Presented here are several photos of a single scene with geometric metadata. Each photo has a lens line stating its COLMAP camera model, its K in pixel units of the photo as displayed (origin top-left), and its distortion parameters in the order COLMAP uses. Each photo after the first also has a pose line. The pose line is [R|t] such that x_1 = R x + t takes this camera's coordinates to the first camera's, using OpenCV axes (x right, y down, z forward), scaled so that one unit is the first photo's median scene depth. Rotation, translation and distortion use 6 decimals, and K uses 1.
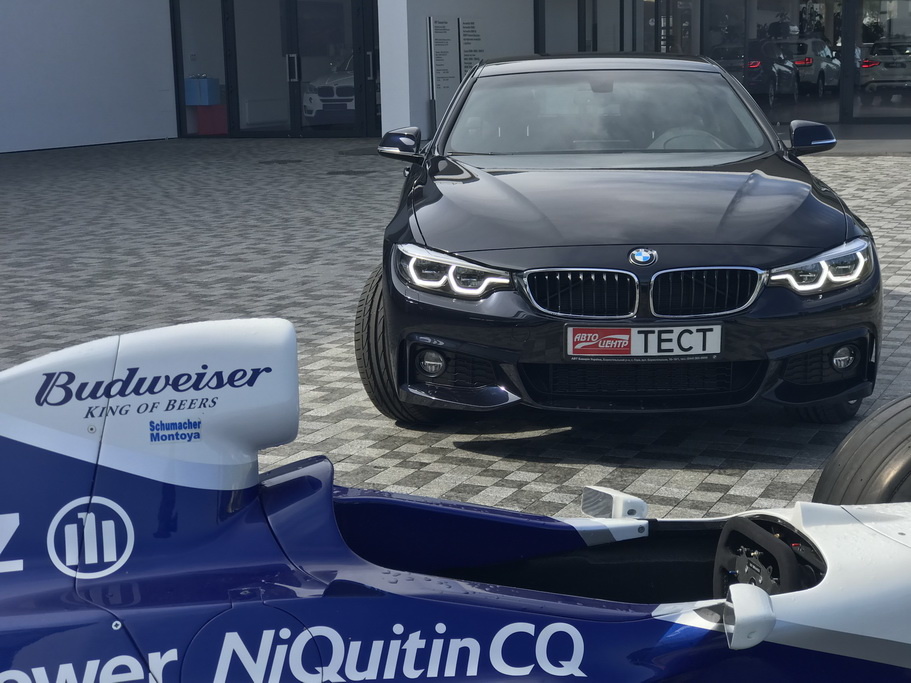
lens RADIAL K [[1512.9, 0, 456.5], [0, 1512.9, 342.7], [0, 0, 1]] dist [0.040308, 0.000000]
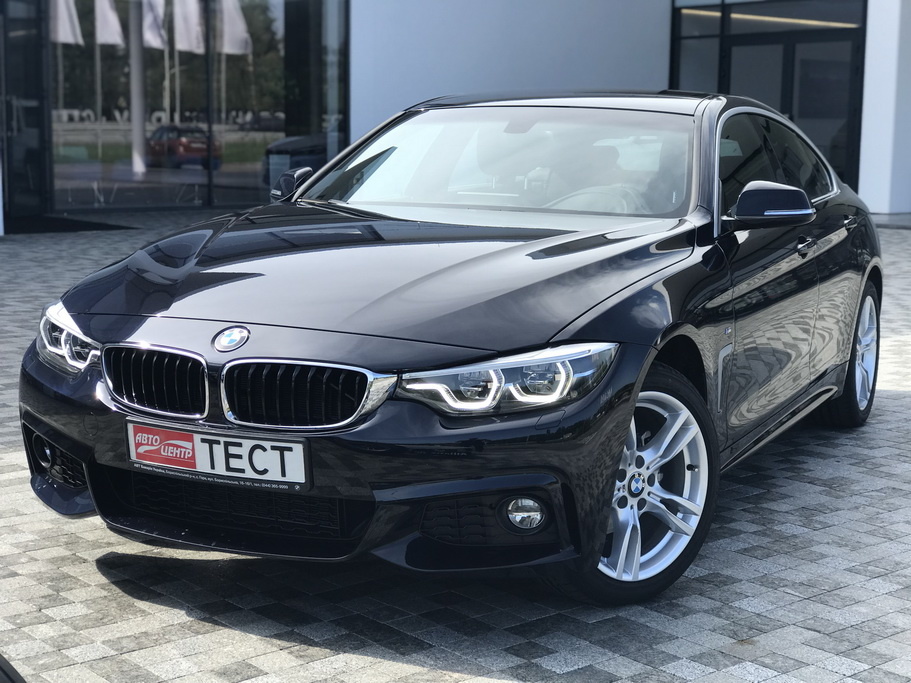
lens RADIAL K [[1512.9, 0, 460.9], [0, 1512.9, 343.1], [0, 0, 1]] dist [0.040308, 0.000000]
pose [[0.910314, 0.091577, -0.403661, 0.523504], [-0.106910, 0.994147, -0.015558, -0.055504], [0.399874, 0.057318, 0.914776, 0.375064]]
